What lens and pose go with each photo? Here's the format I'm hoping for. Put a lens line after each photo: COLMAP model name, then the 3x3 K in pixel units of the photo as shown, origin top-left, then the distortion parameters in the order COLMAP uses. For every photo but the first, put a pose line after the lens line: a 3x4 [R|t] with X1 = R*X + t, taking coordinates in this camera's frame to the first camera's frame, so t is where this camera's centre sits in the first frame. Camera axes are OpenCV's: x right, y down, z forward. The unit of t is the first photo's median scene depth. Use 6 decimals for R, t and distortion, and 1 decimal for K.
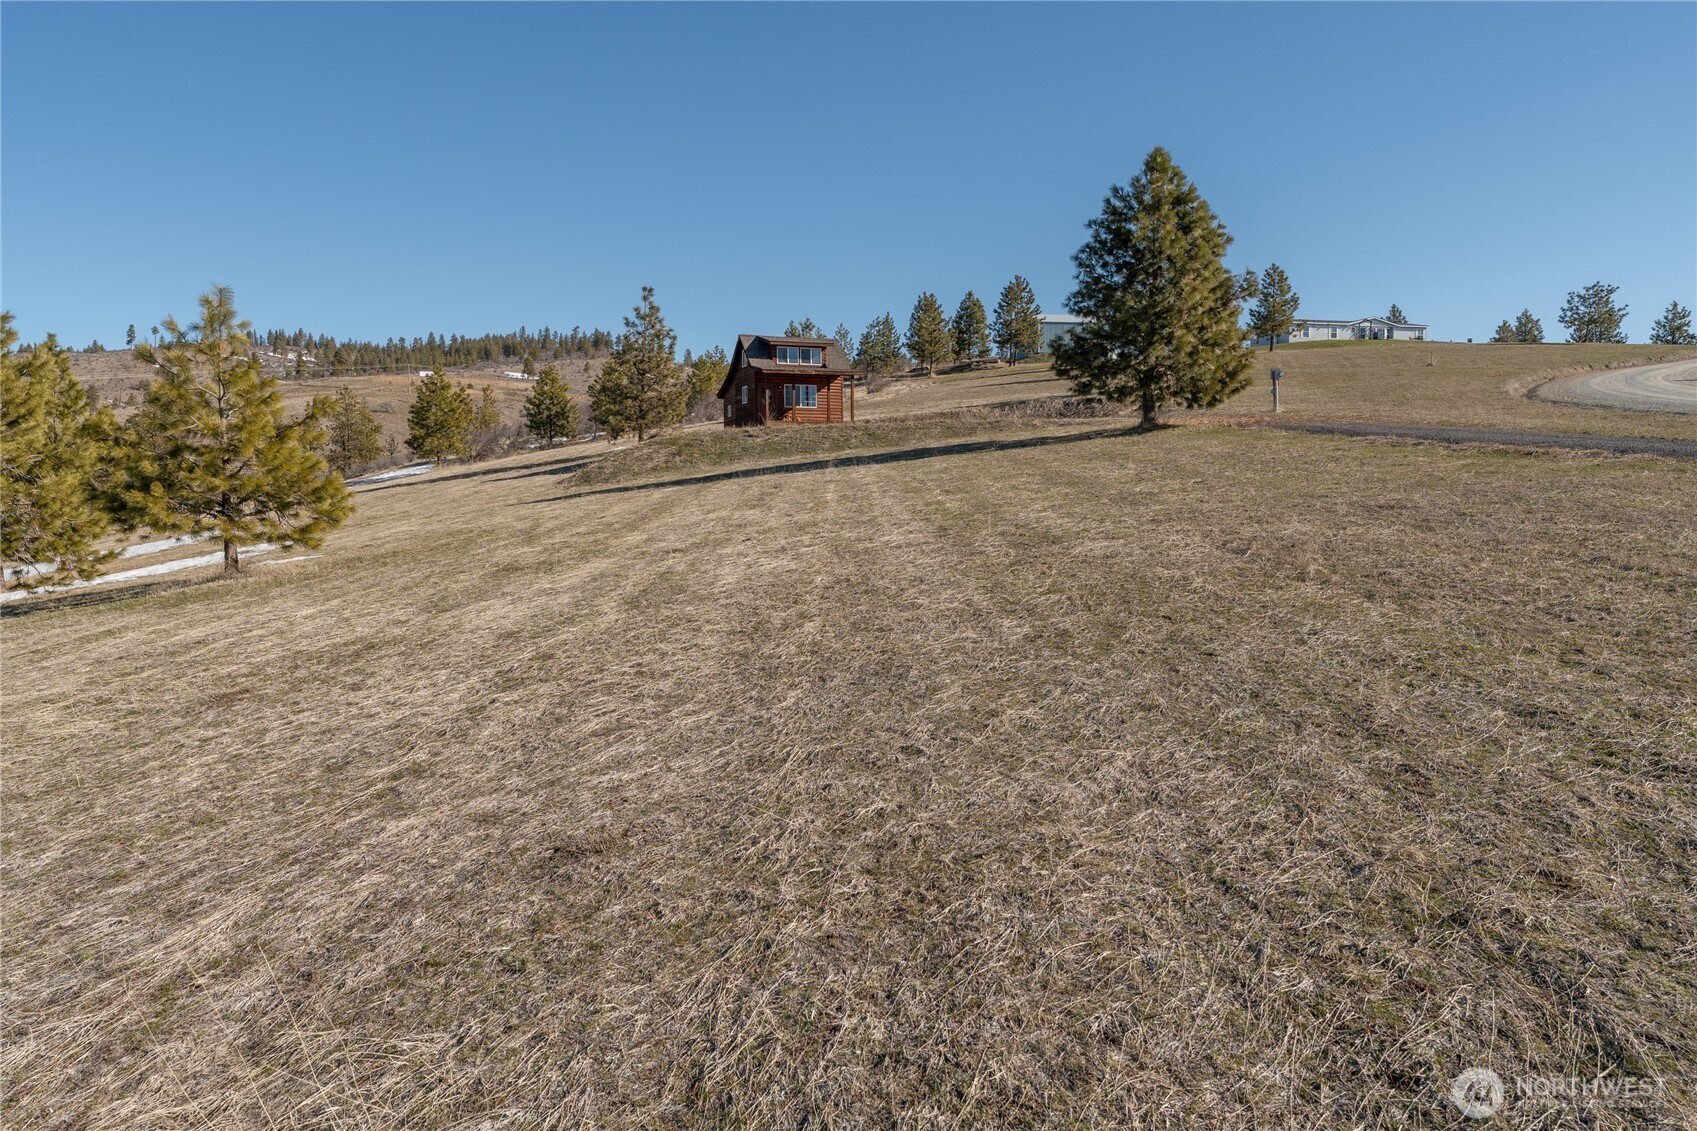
lens RADIAL K [[1126.1, 0, 847.9], [0, 1126.1, 561.9], [0, 0, 1]] dist [0.007798, -0.002188]
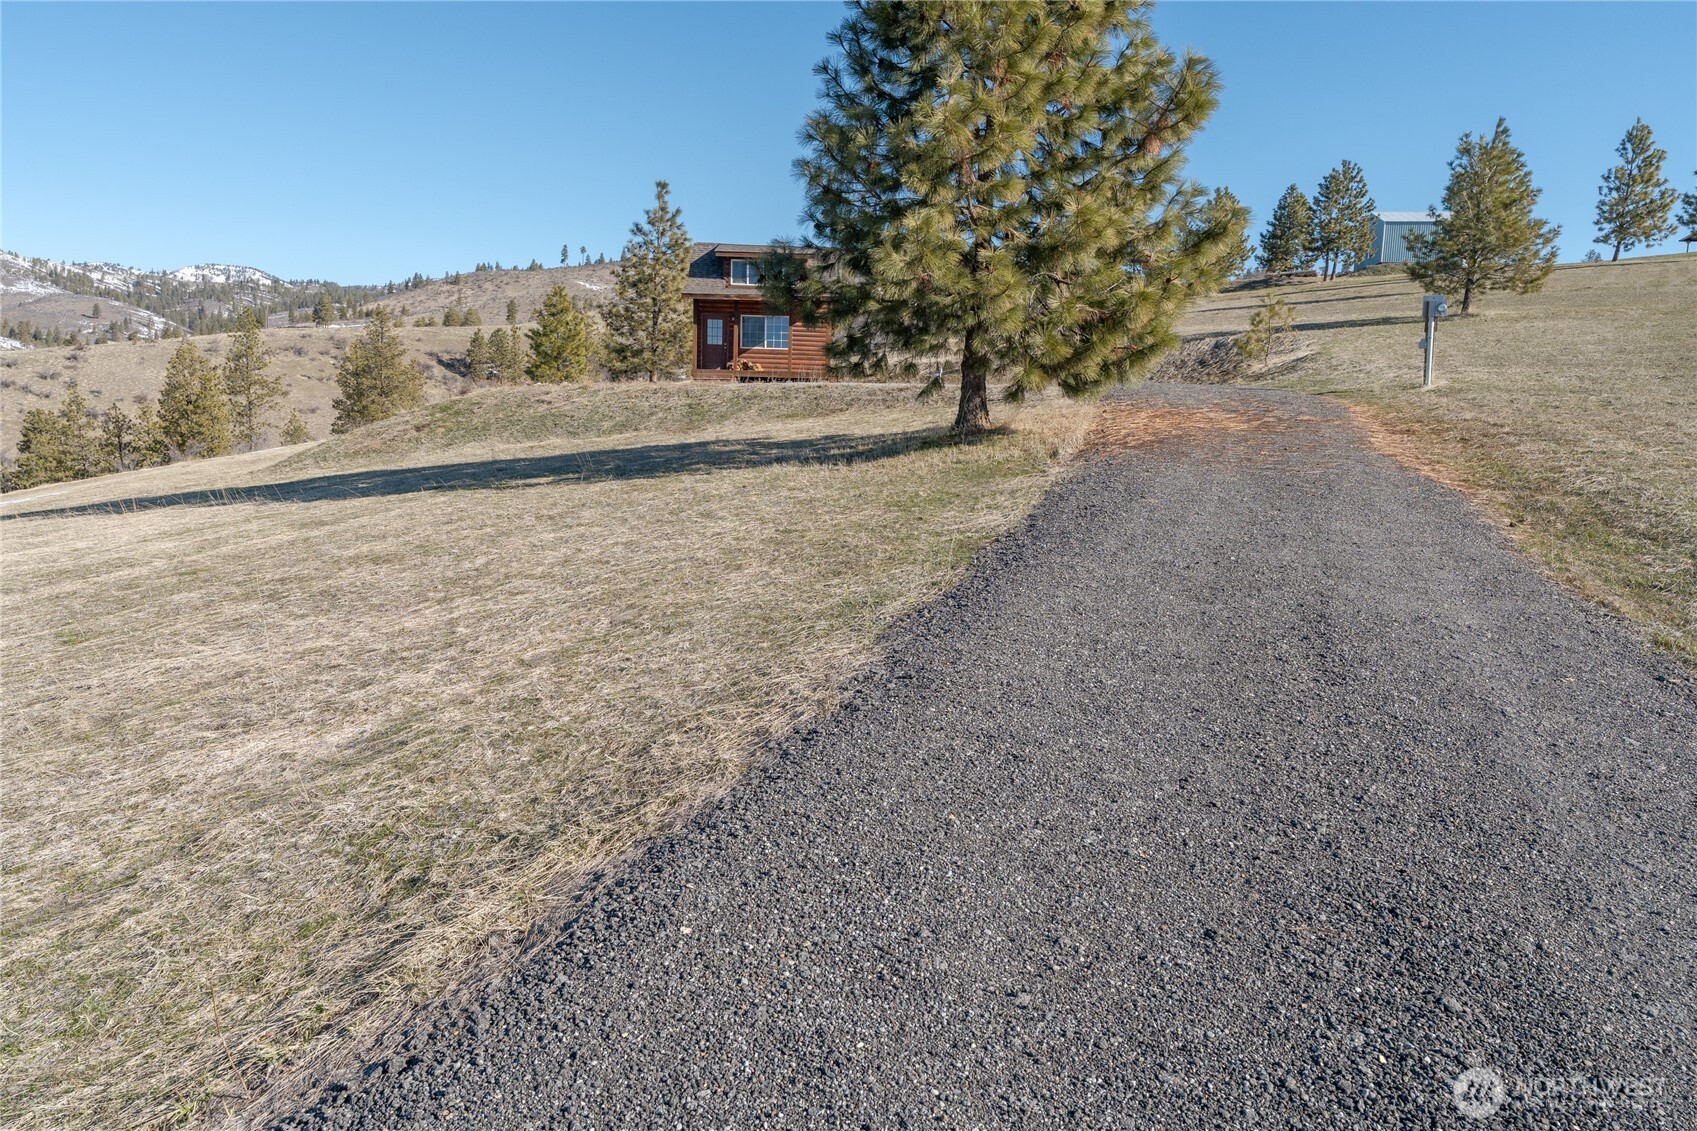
lens RADIAL K [[1126.1, 0, 850.4], [0, 1126.1, 567.8], [0, 0, 1]] dist [0.007798, -0.002188]
pose [[0.945081, 0.075540, -0.317987, 0.205010], [-0.050336, 0.994957, 0.086757, -0.056502], [0.322937, -0.065986, 0.944117, 0.303537]]
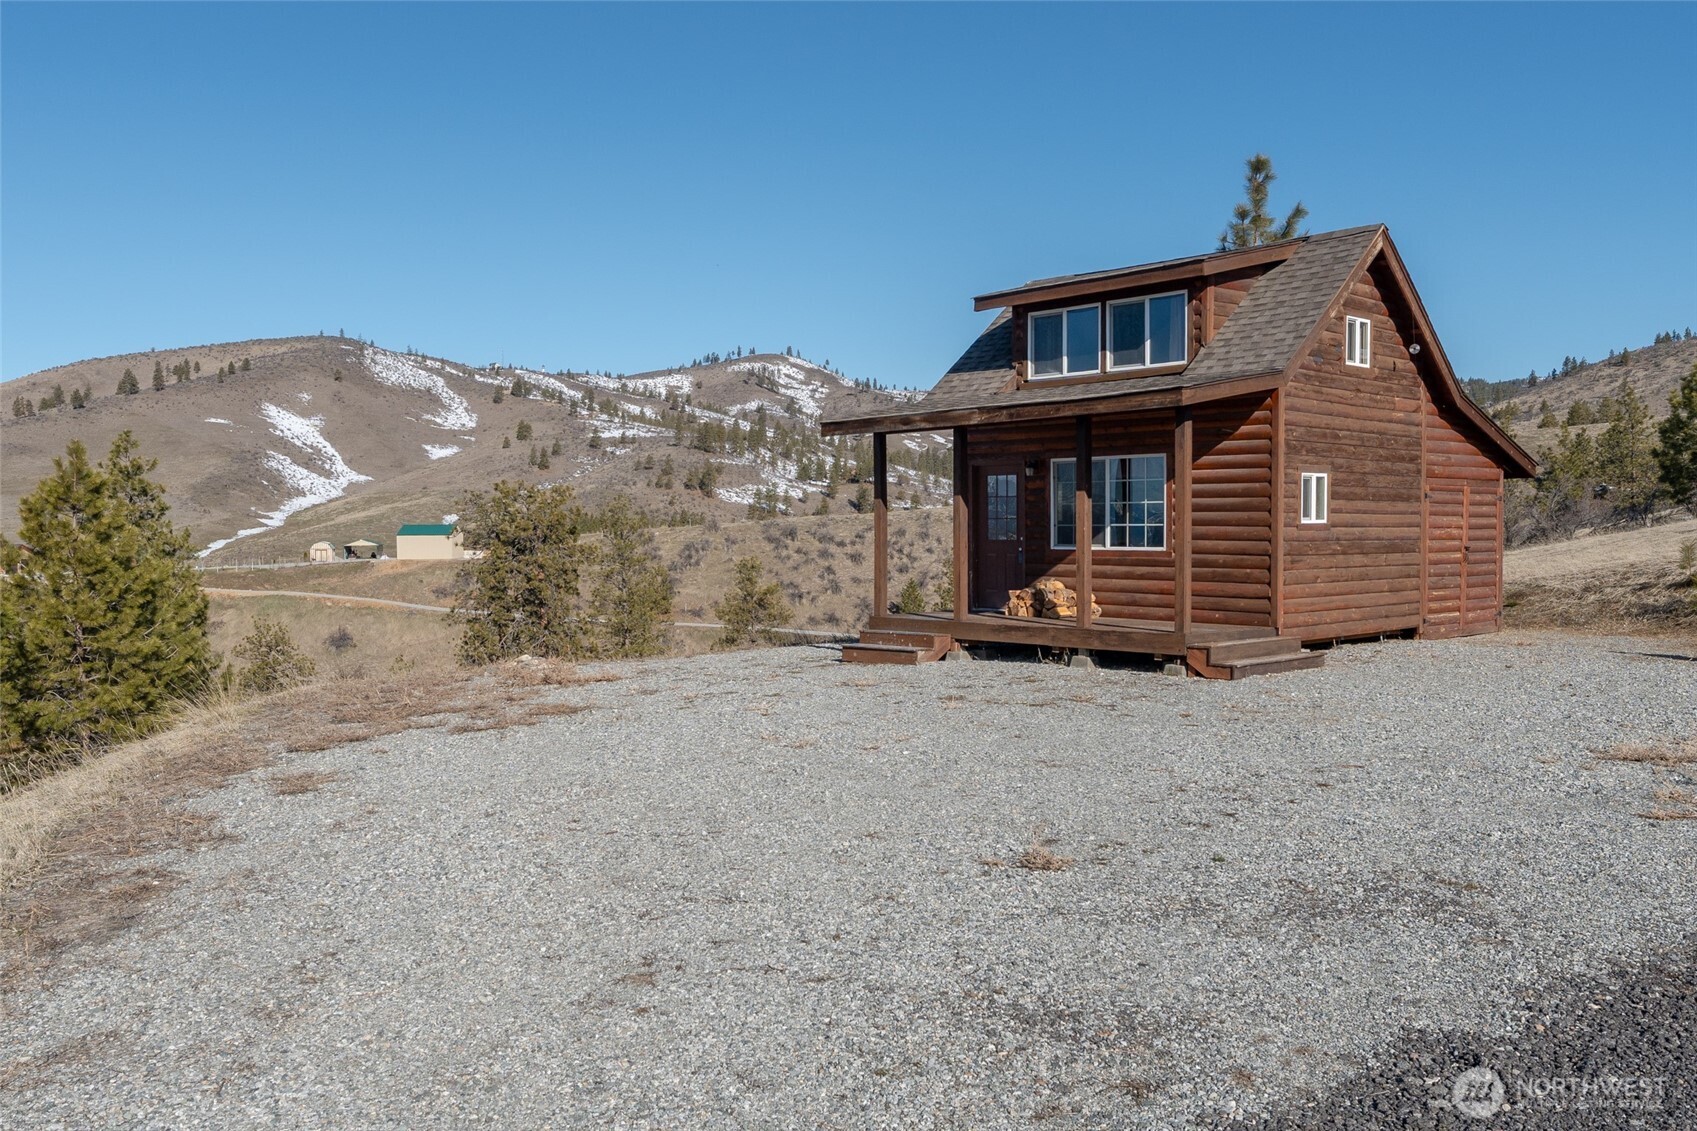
lens RADIAL K [[1383.6, 0, 846.5], [0, 1383.6, 564.1], [0, 0, 1]] dist [0.002954, 0.005129]
pose [[0.375115, 0.031035, -0.926458, 0.180868], [-0.045508, 0.998851, 0.015034, -0.117021], [0.925860, 0.036522, 0.376097, 0.720402]]
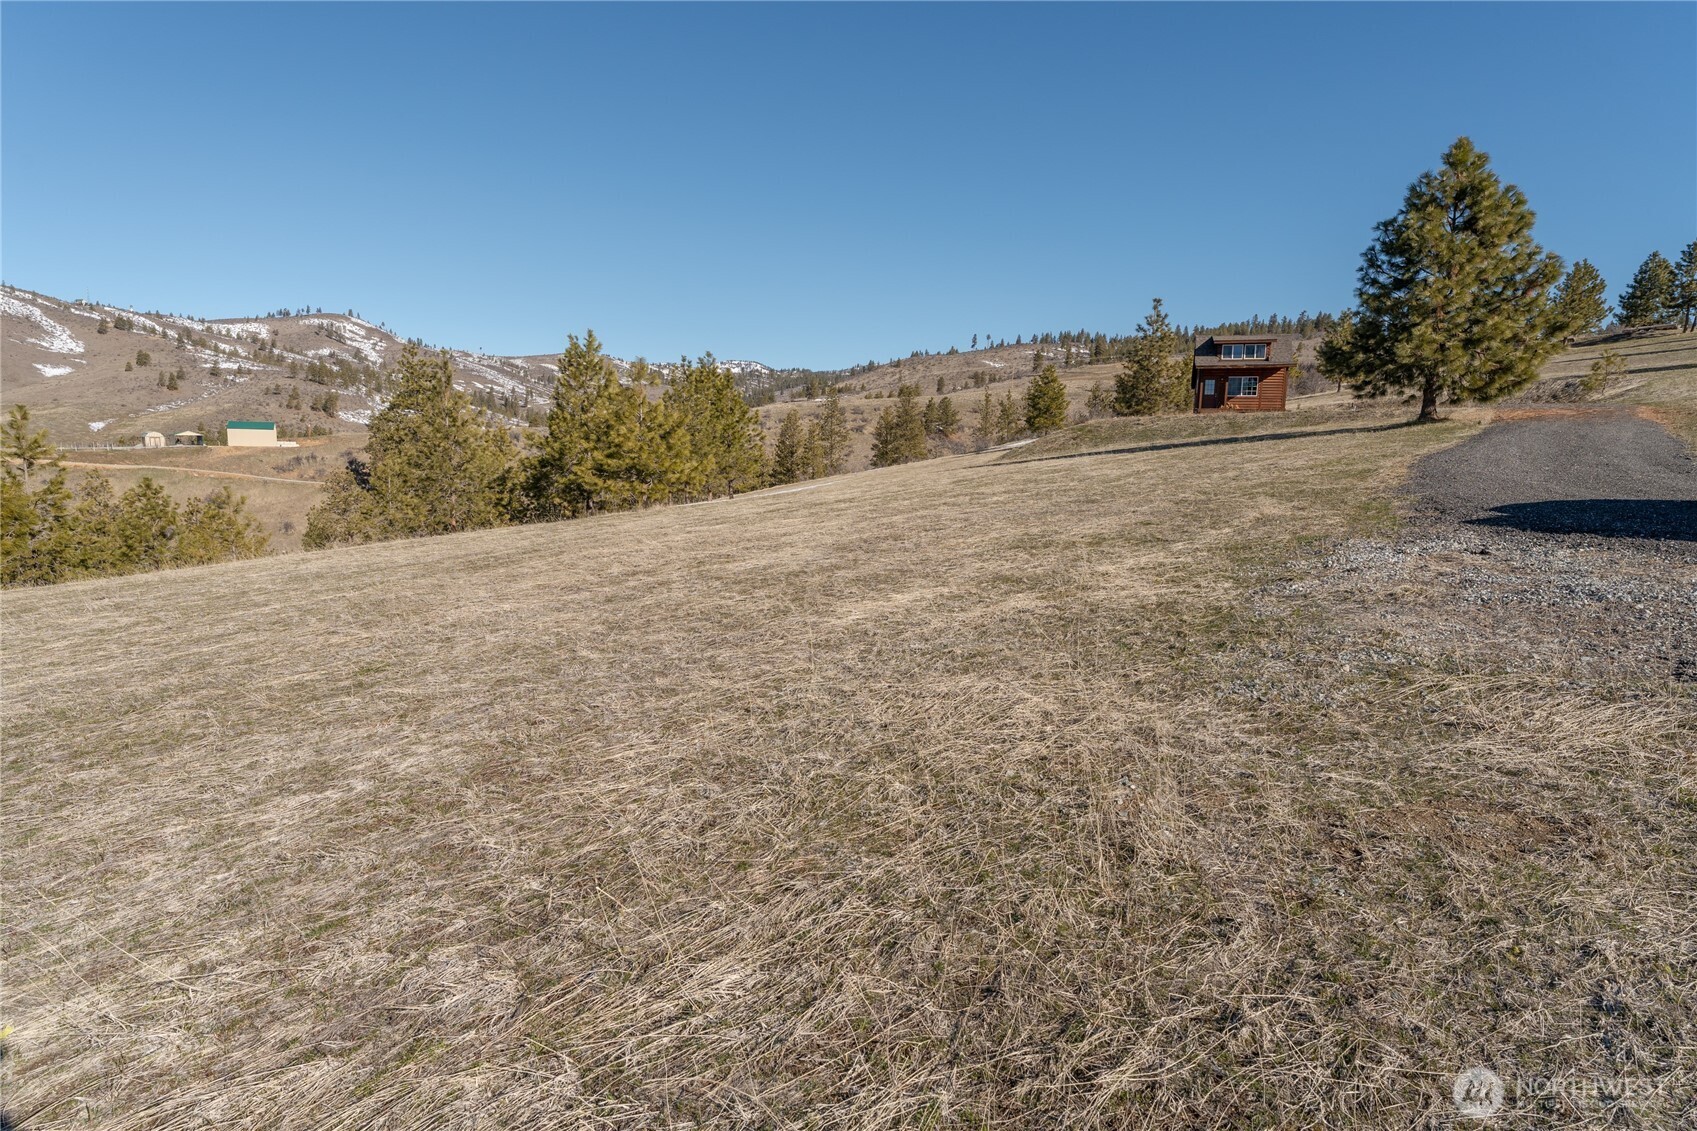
lens RADIAL K [[881.3, 0, 849.8], [0, 881.3, 561.6], [0, 0, 1]] dist [-0.004107, 0.001337]
pose [[0.761602, 0.101122, -0.640107, 0.217441], [-0.060668, 0.994538, 0.084931, -0.015864], [0.645199, -0.025850, 0.763577, 0.024985]]
